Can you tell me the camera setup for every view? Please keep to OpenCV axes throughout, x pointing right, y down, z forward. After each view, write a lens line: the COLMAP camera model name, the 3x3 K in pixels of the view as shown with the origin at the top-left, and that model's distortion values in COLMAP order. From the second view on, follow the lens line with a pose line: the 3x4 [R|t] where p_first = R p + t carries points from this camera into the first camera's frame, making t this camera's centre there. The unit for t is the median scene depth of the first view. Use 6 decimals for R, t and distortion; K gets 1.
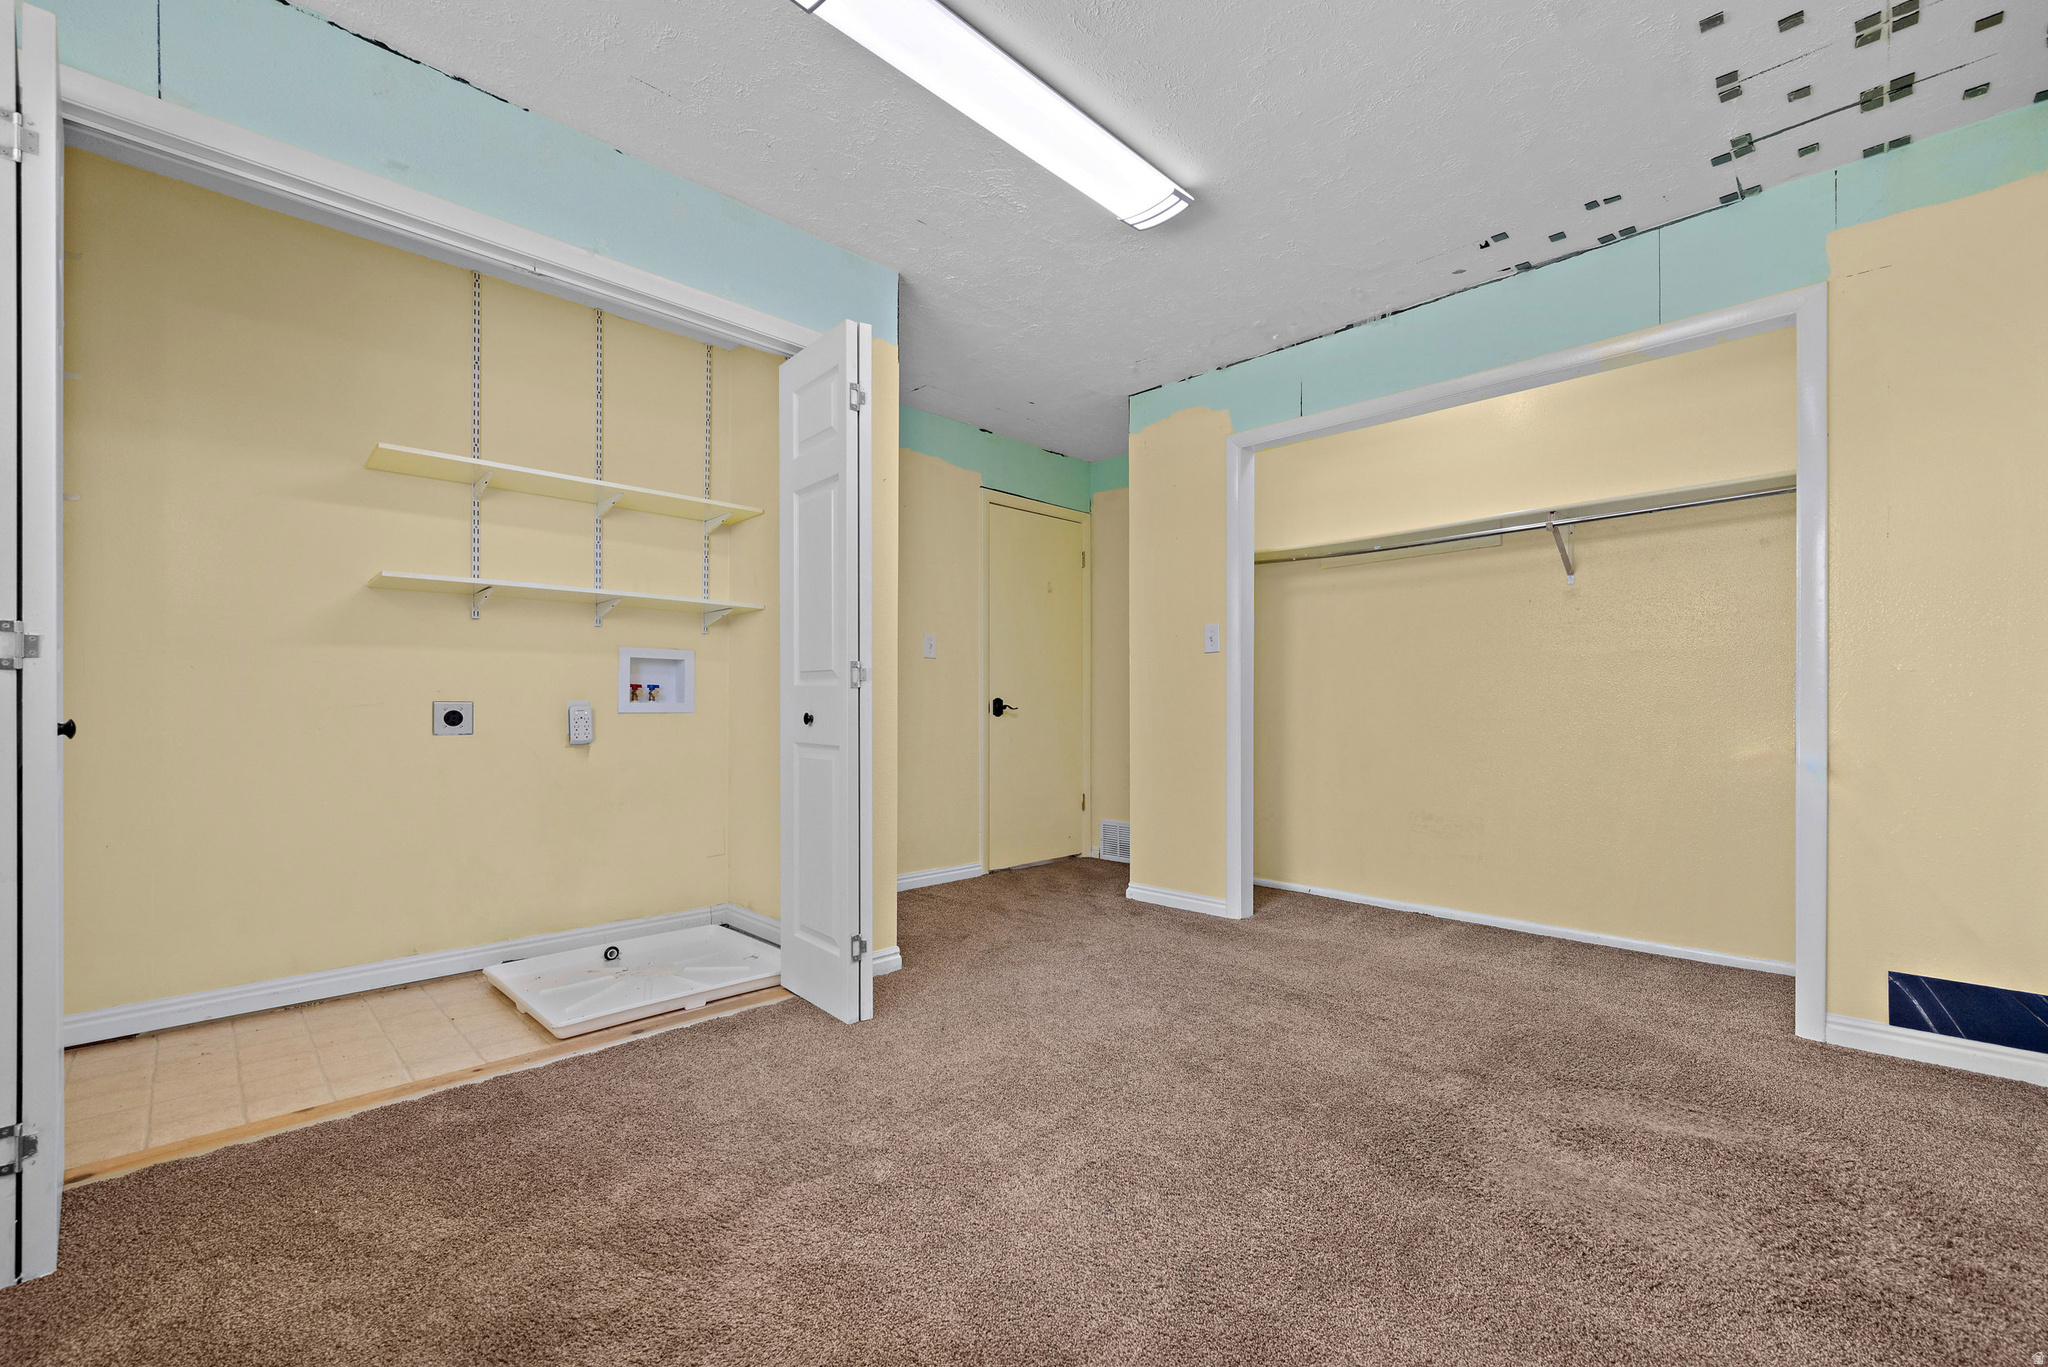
lens RADIAL K [[833.9, 0, 1029.9], [0, 833.9, 695.3], [0, 0, 1]] dist [0.000316, 0.000211]
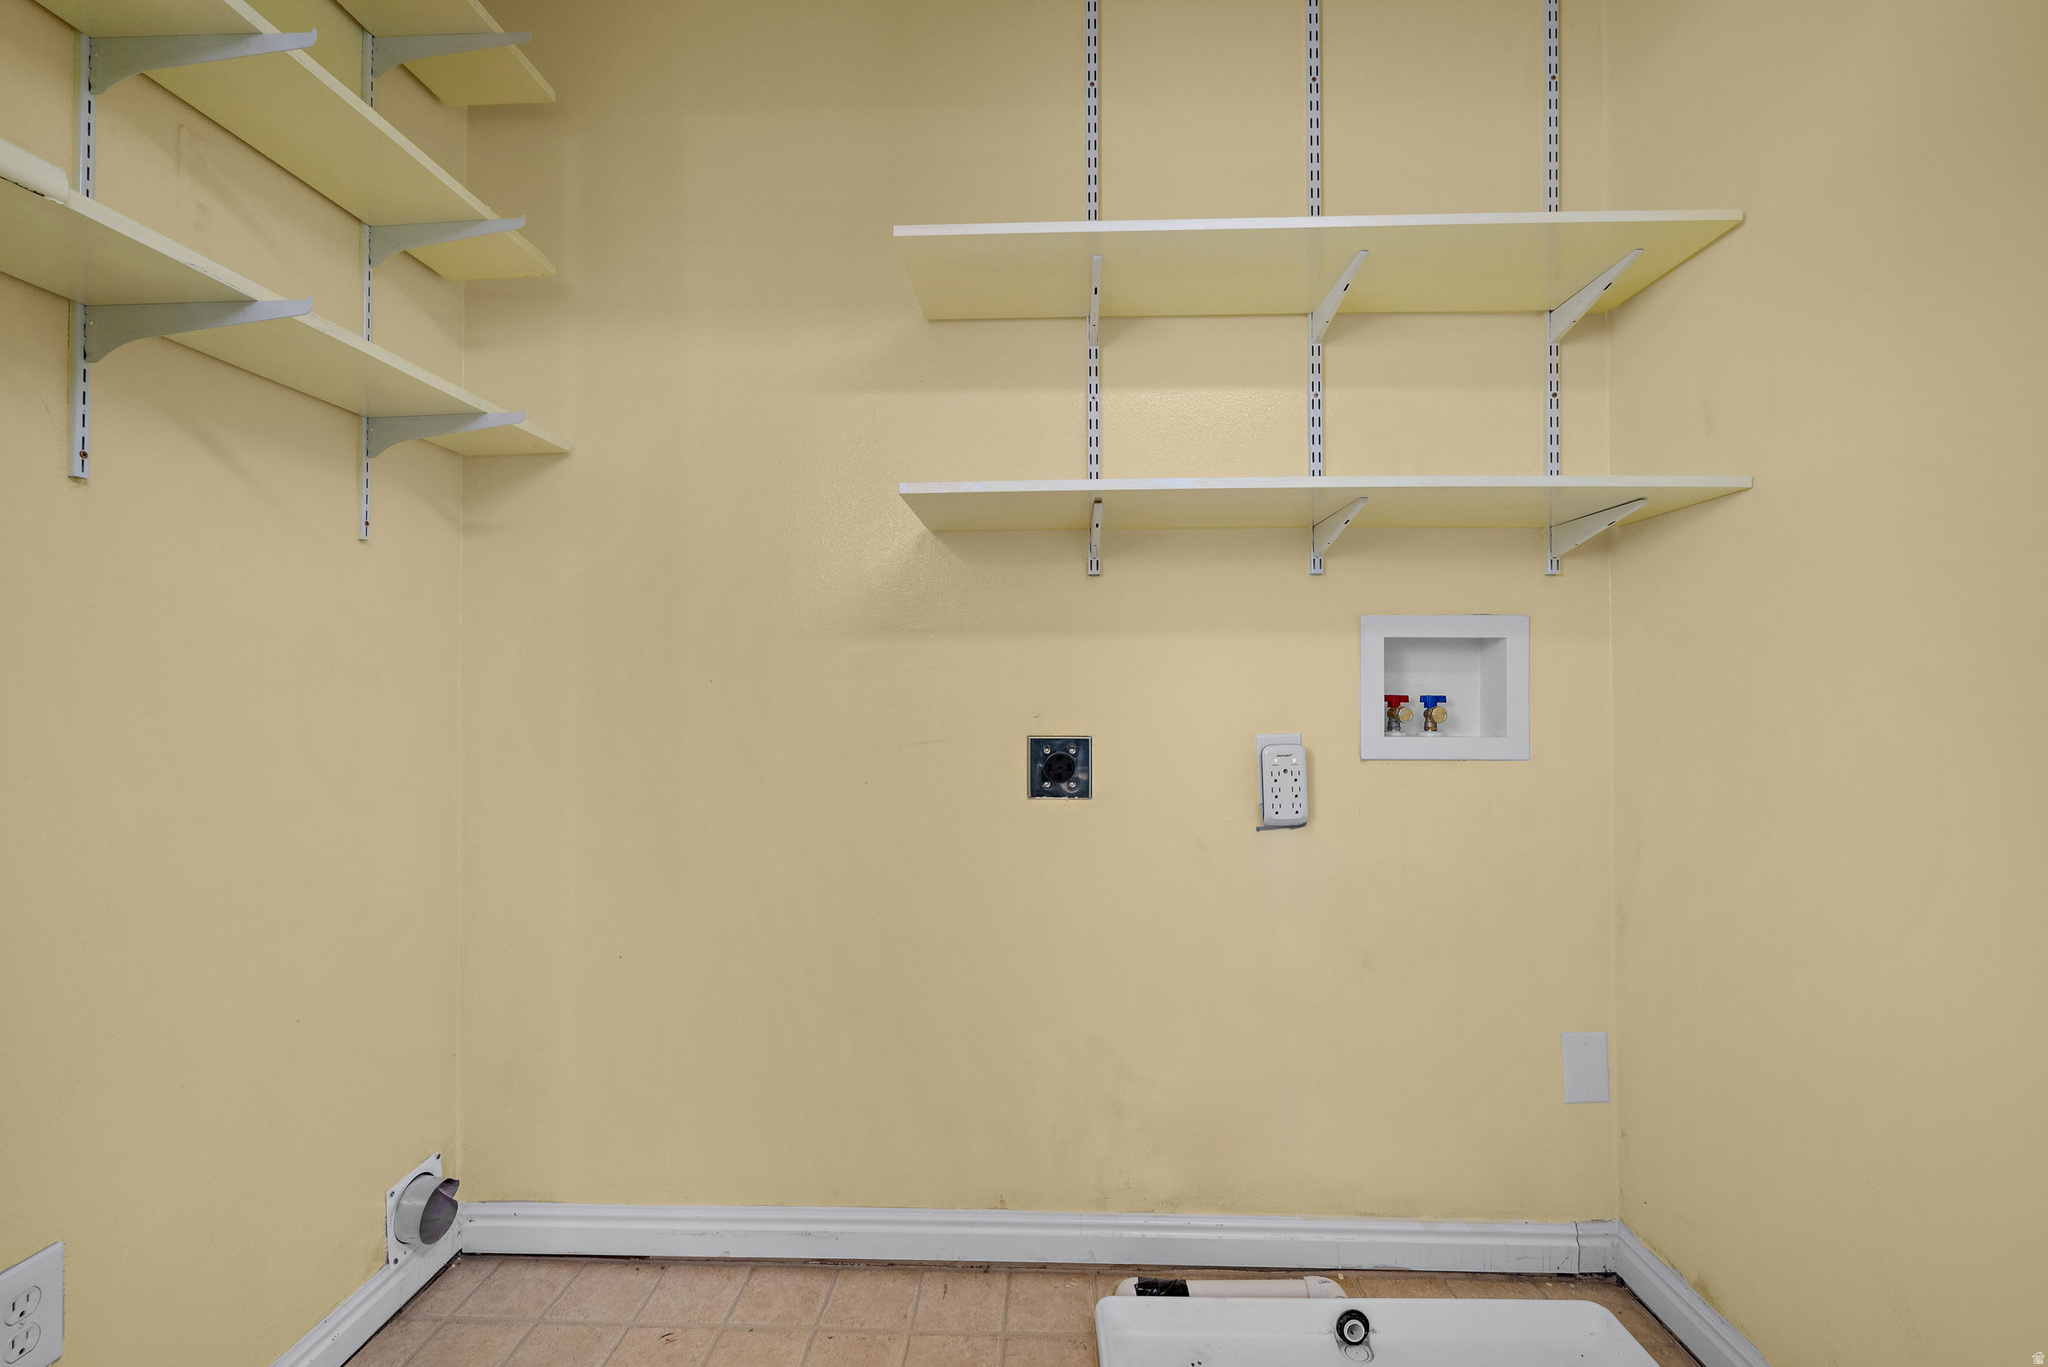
lens RADIAL K [[868.0, 0, 1024.1], [0, 868.0, 684.4], [0, 0, 1]] dist [-0.002778, -0.000083]
pose [[0.688052, -0.007453, -0.725623, -0.275421], [0.010308, 0.999947, -0.000495, -0.021782], [0.725588, -0.007139, 0.688092, 0.539756]]
